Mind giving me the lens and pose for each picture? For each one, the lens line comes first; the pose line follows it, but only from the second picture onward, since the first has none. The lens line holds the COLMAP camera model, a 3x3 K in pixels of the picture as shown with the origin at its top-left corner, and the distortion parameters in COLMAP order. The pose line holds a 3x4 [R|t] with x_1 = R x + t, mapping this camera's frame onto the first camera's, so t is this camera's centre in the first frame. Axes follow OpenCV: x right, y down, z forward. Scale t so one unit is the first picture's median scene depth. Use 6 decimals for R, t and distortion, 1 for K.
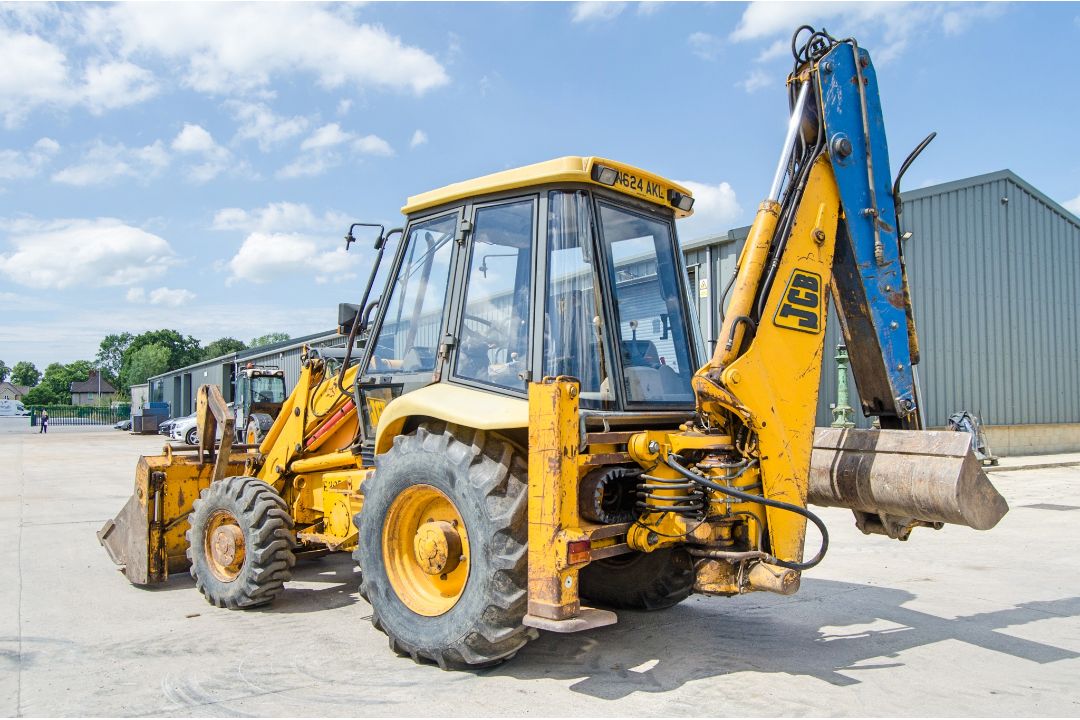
lens RADIAL K [[872.2, 0, 556.7], [0, 872.2, 373.5], [0, 0, 1]] dist [-0.006846, 0.008984]
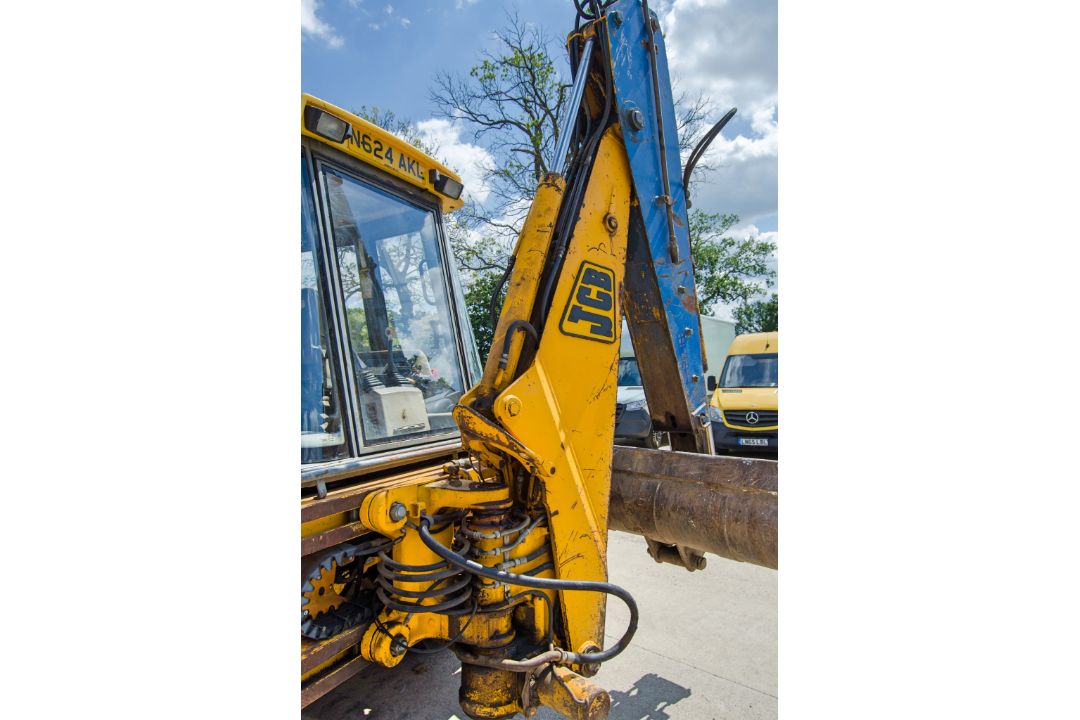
lens RADIAL K [[830.7, 0, 548.1], [0, 830.7, 357.4], [0, 0, 1]] dist [-0.002352, 0.005315]
pose [[0.970820, -0.015505, 0.239306, 0.059350], [0.021585, 0.999507, -0.022803, -0.016461], [-0.238835, 0.027303, 0.970676, 0.277117]]
